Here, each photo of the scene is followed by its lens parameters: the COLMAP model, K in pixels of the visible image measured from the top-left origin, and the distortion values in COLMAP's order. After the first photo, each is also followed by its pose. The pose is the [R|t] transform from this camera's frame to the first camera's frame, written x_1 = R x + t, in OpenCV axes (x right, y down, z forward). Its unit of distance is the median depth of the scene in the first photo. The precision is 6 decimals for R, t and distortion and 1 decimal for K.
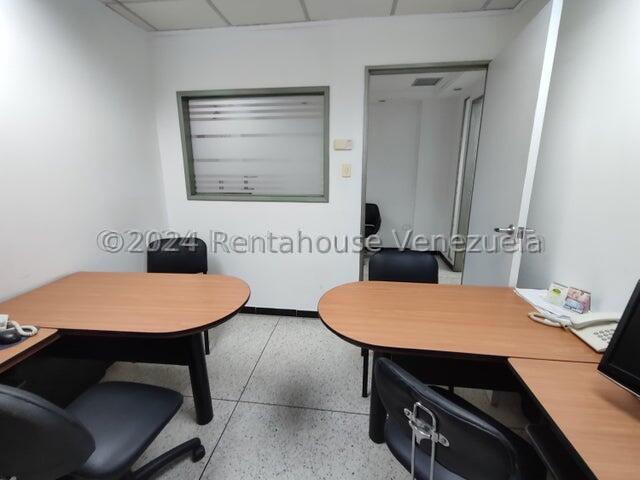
lens RADIAL K [[291.0, 0, 319.5], [0, 291.0, 237.2], [0, 0, 1]] dist [0.000365, 0.001862]
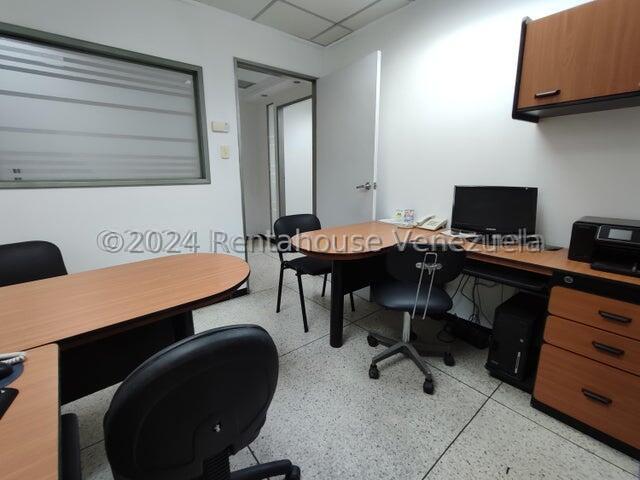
lens RADIAL K [[291.0, 0, 315.0], [0, 291.0, 238.6], [0, 0, 1]] dist [0.000365, 0.001862]
pose [[0.697360, -0.165230, 0.697416, -0.481936], [0.182452, 0.981932, 0.050201, 0.086514], [-0.693110, 0.092237, 0.714907, 0.052743]]
